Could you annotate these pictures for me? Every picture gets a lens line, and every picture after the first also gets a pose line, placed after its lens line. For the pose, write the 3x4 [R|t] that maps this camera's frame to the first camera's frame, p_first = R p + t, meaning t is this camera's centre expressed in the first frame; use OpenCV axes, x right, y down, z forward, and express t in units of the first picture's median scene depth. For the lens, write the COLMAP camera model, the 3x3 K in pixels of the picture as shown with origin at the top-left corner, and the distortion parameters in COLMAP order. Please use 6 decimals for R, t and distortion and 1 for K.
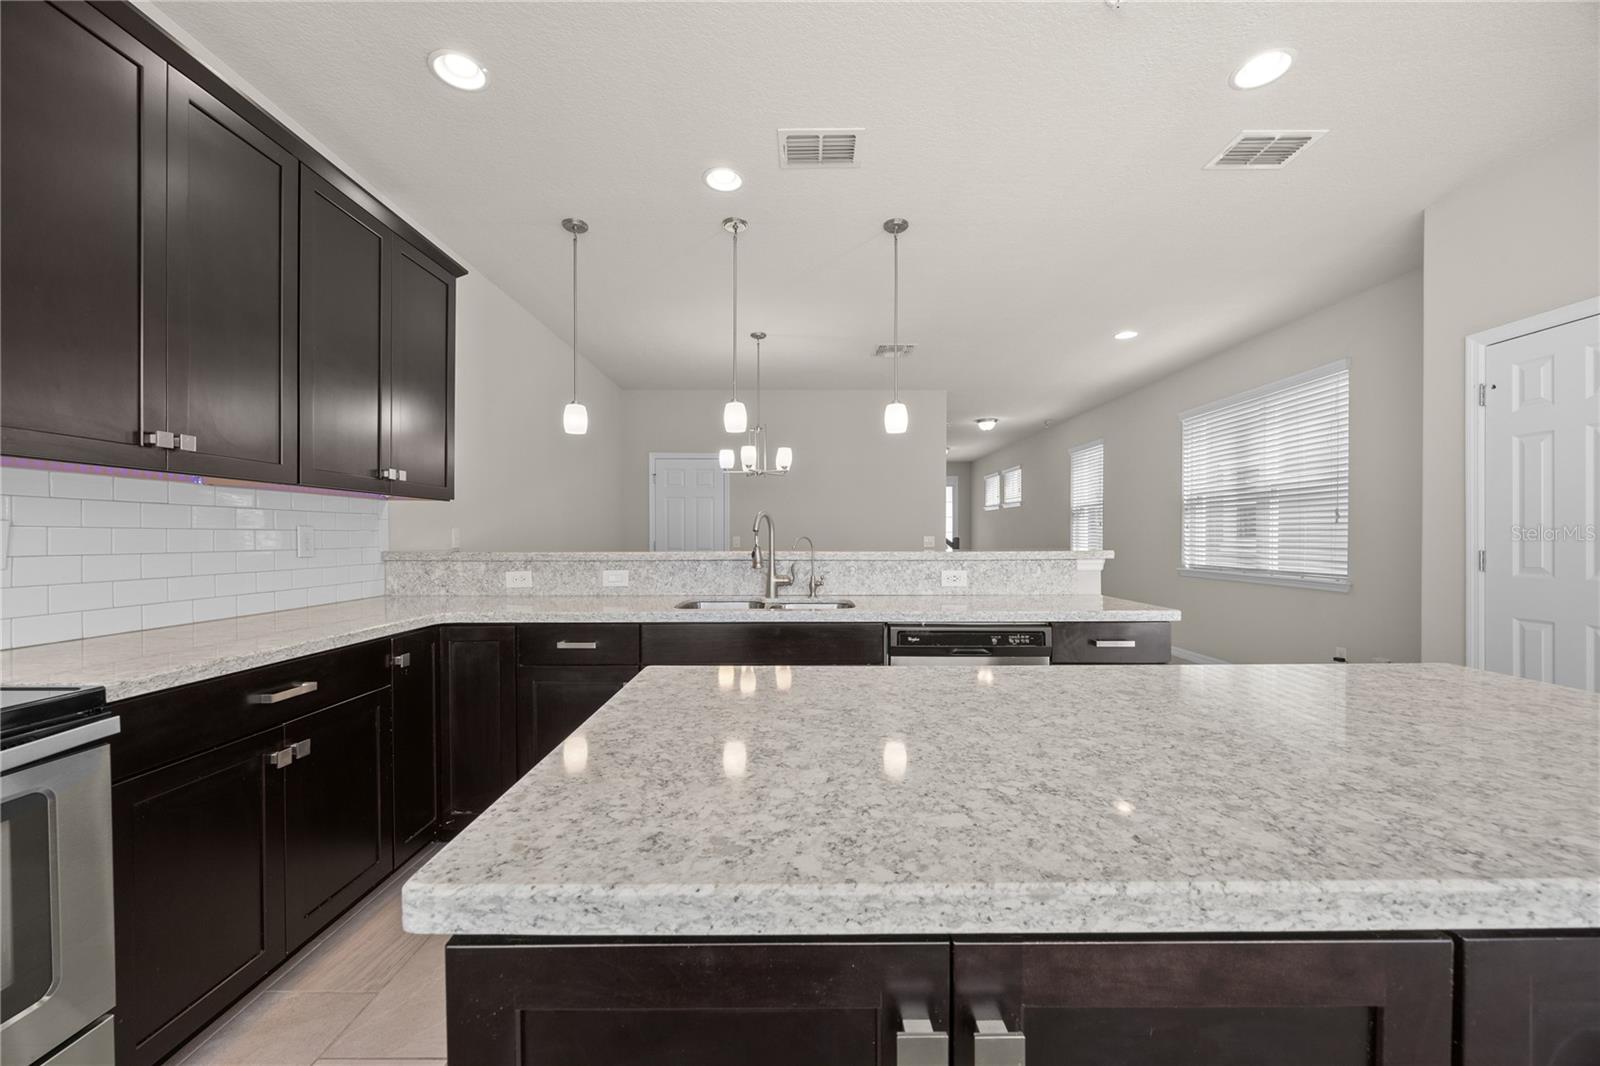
lens RADIAL K [[610.7, 0, 799.6], [0, 610.7, 542.7], [0, 0, 1]] dist [-0.003120, -0.000267]
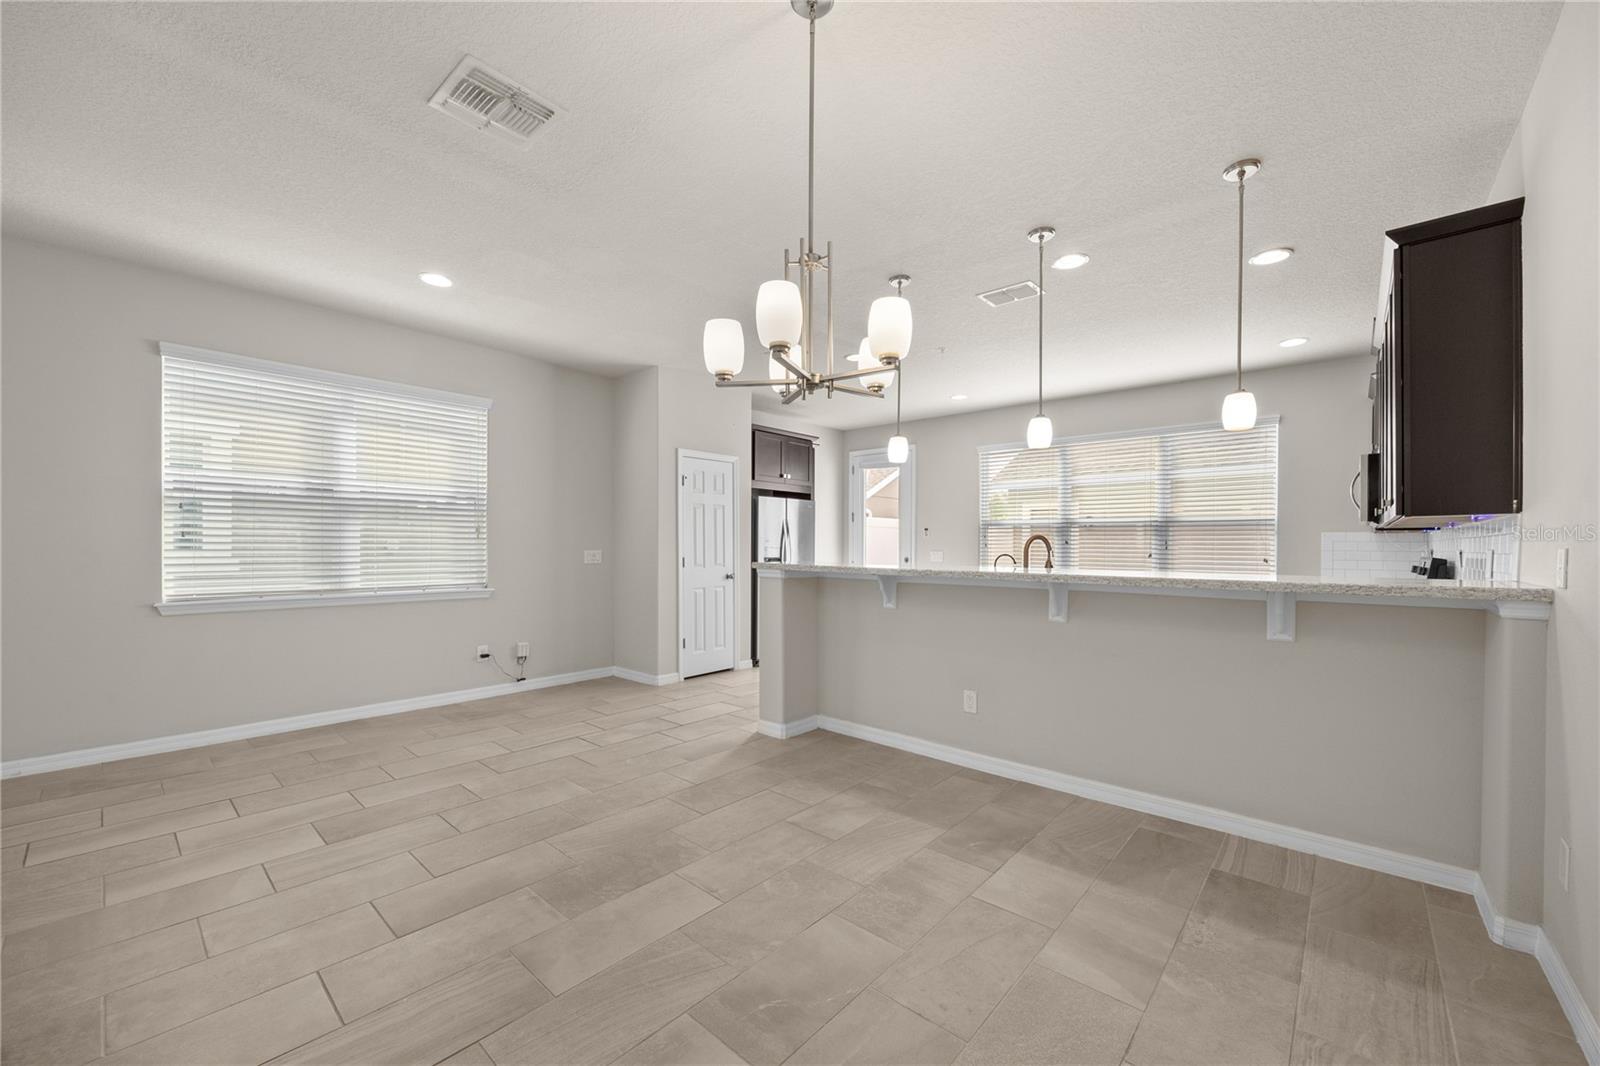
lens RADIAL K [[627.7, 0, 800.5], [0, 627.7, 549.3], [0, 0, 1]] dist [-0.004992, -0.000050]
pose [[-0.754154, -0.005540, 0.656675, -0.517600], [0.002000, 0.999940, 0.010733, -0.034067], [-0.656695, 0.009407, -0.754098, 2.197291]]
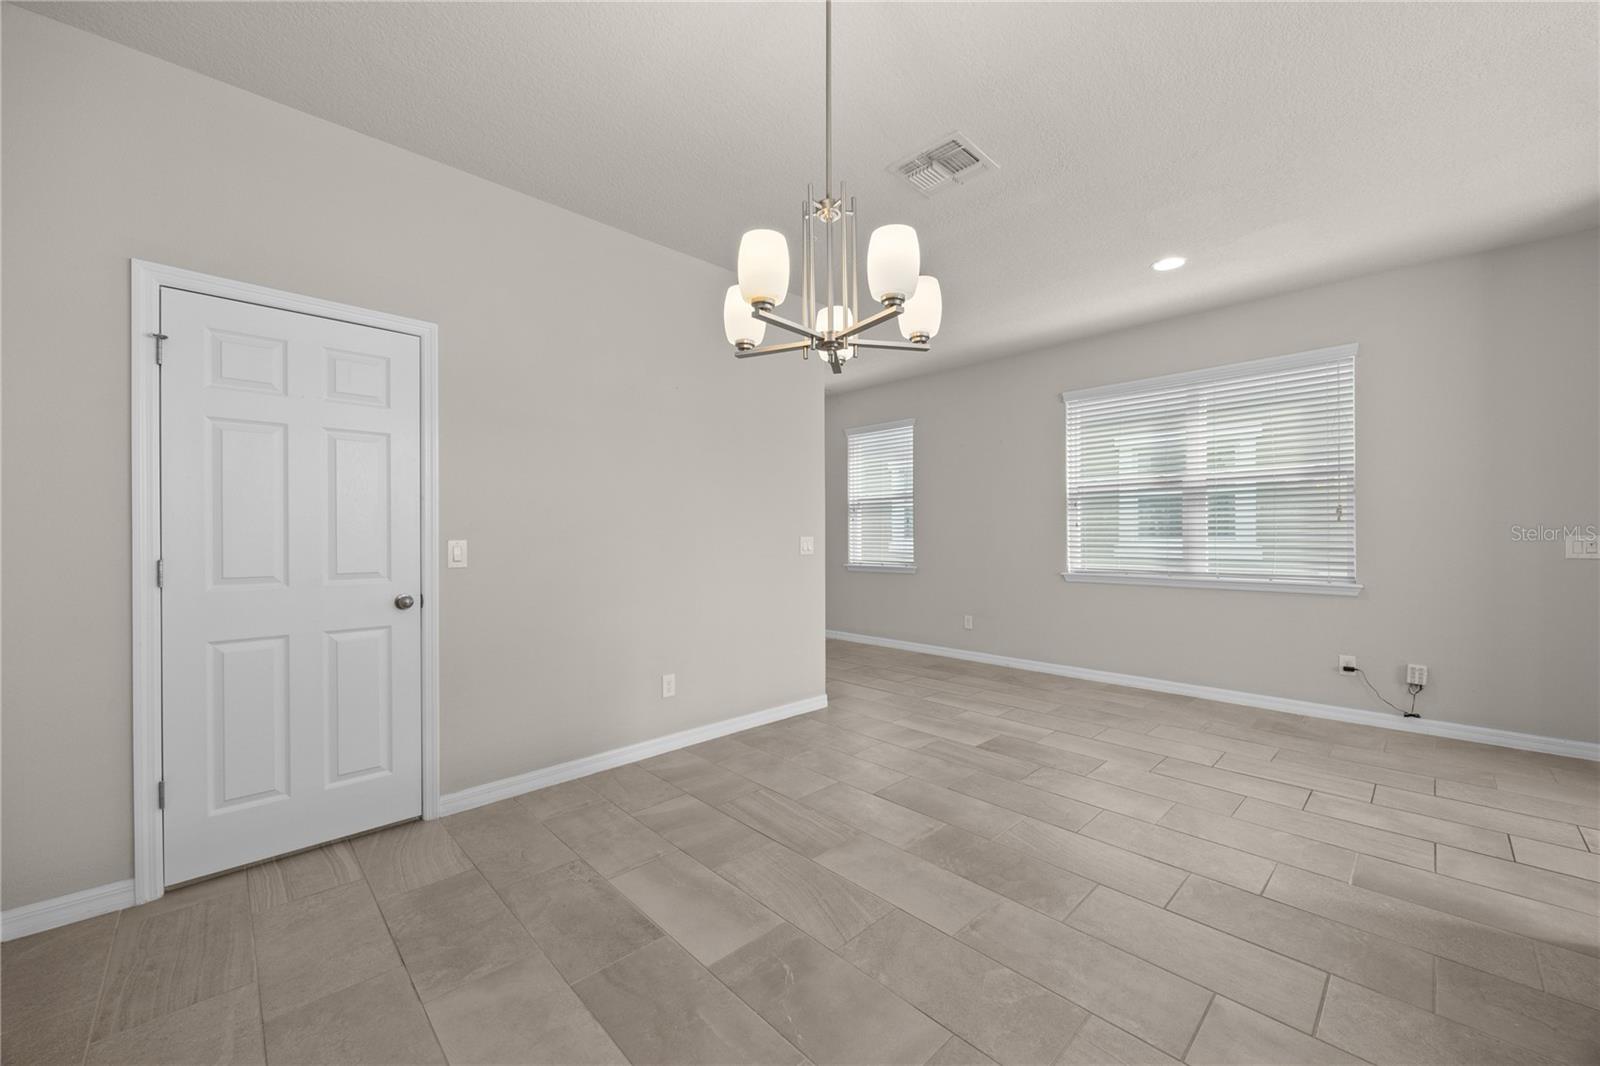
lens RADIAL K [[614.3, 0, 805.4], [0, 614.3, 532.7], [0, 0, 1]] dist [0.000702, -0.000014]
pose [[0.716696, -0.001688, 0.697383, -0.517722], [0.011762, 0.999884, -0.009668, -0.022092], [-0.697286, 0.015132, 0.716633, 1.320381]]
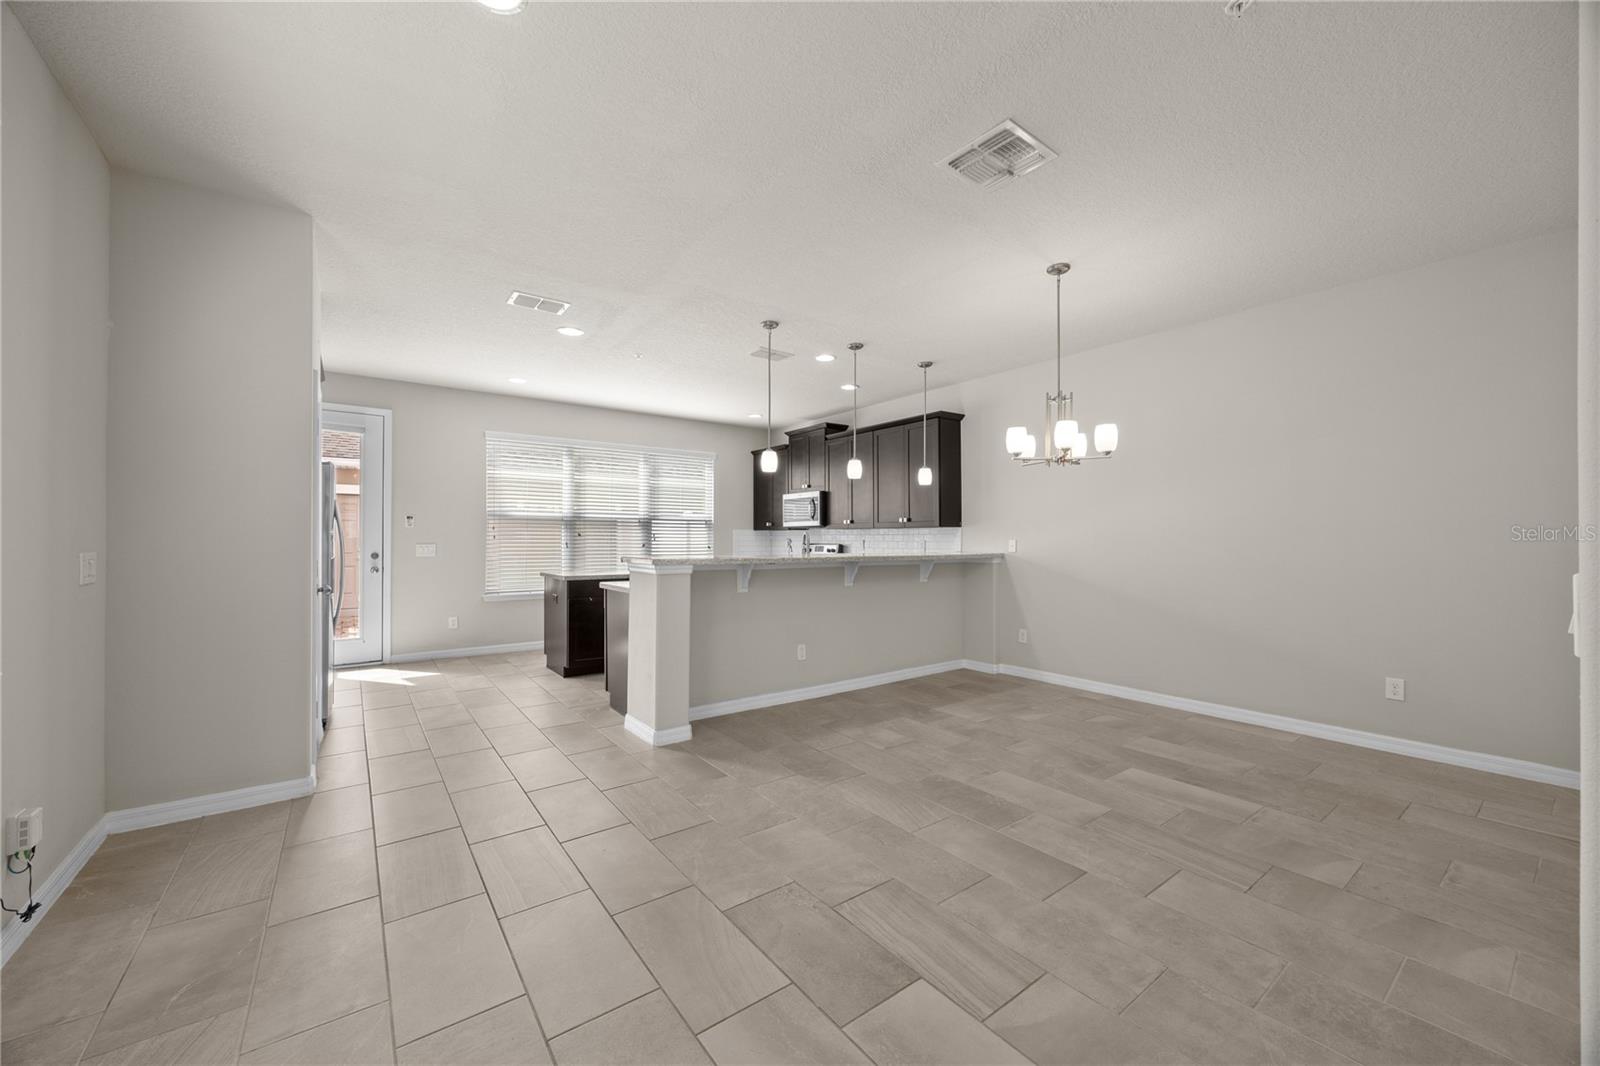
lens RADIAL K [[612.4, 0, 821.8], [0, 612.4, 543.8], [0, 0, 1]] dist [-0.001959, -0.000041]
pose [[-0.782003, 0.003196, -0.623267, 1.036412], [-0.007537, 0.999865, 0.014584, -0.039254], [0.623229, 0.016102, -0.781873, 2.376660]]
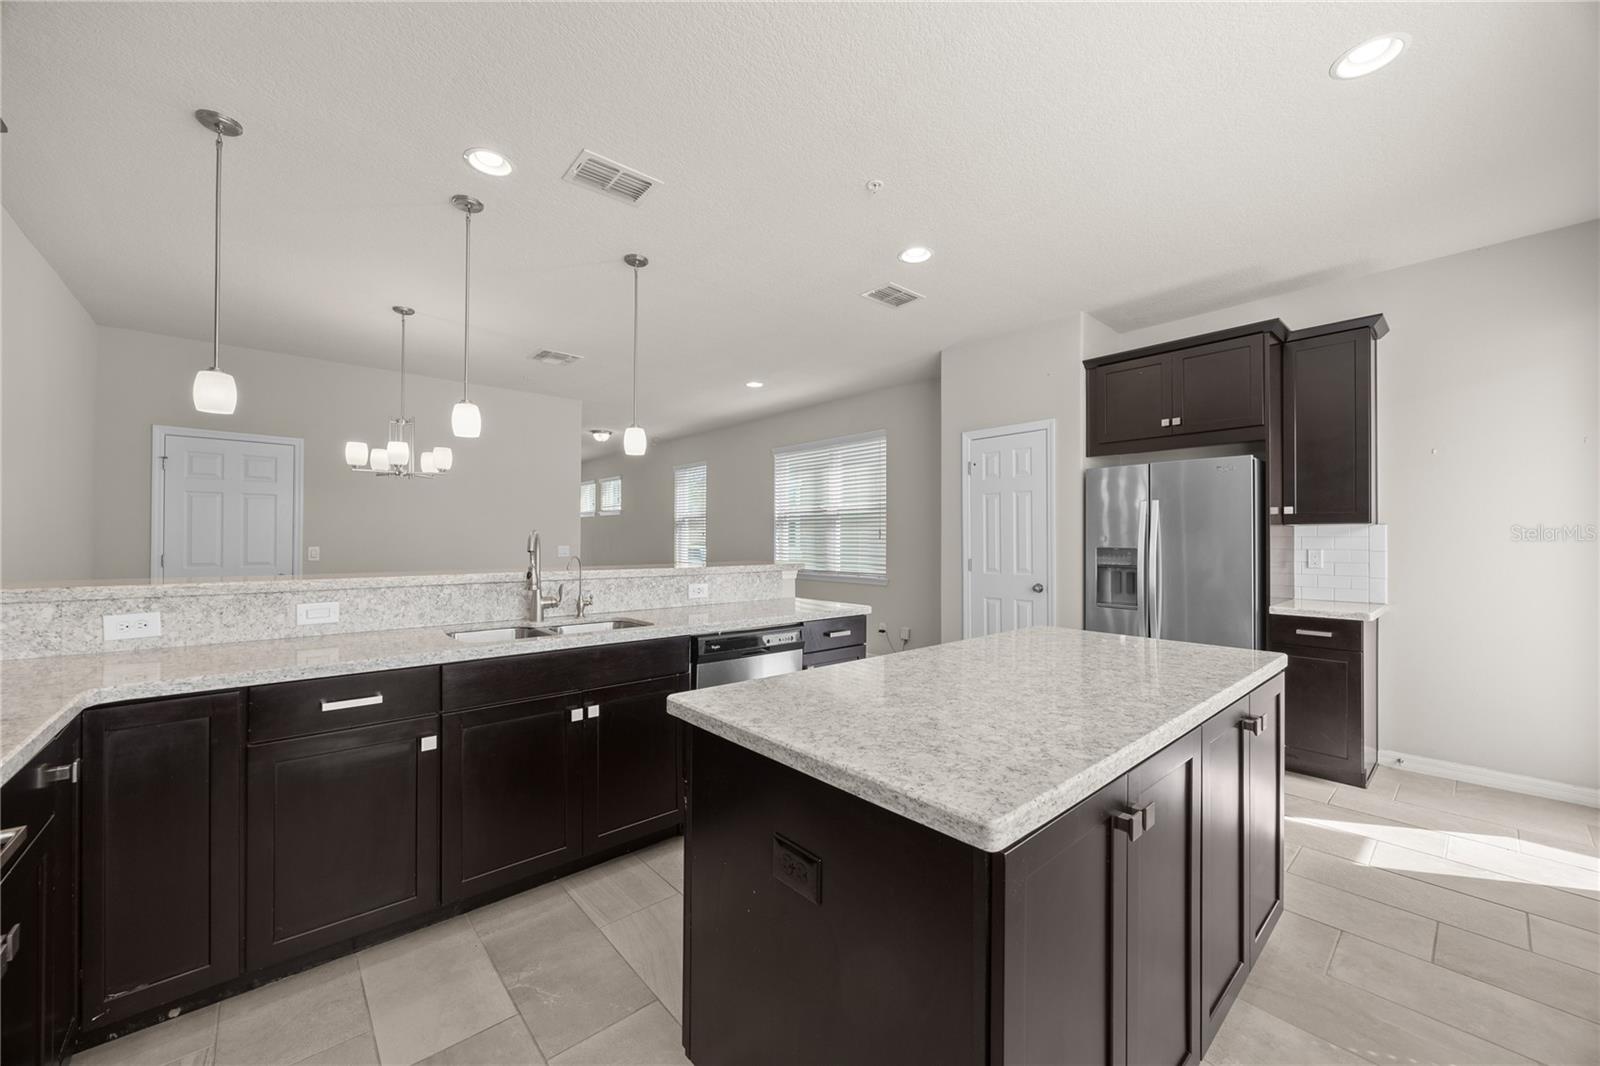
lens RADIAL K [[608.4, 0, 800.9], [0, 608.4, 536.8], [0, 0, 1]] dist [-0.002879, 0.000122]
pose [[0.750477, 0.006865, 0.660861, -0.351756], [0.002601, 0.999908, -0.013341, -0.026219], [-0.660891, 0.011731, 0.750390, 0.024917]]
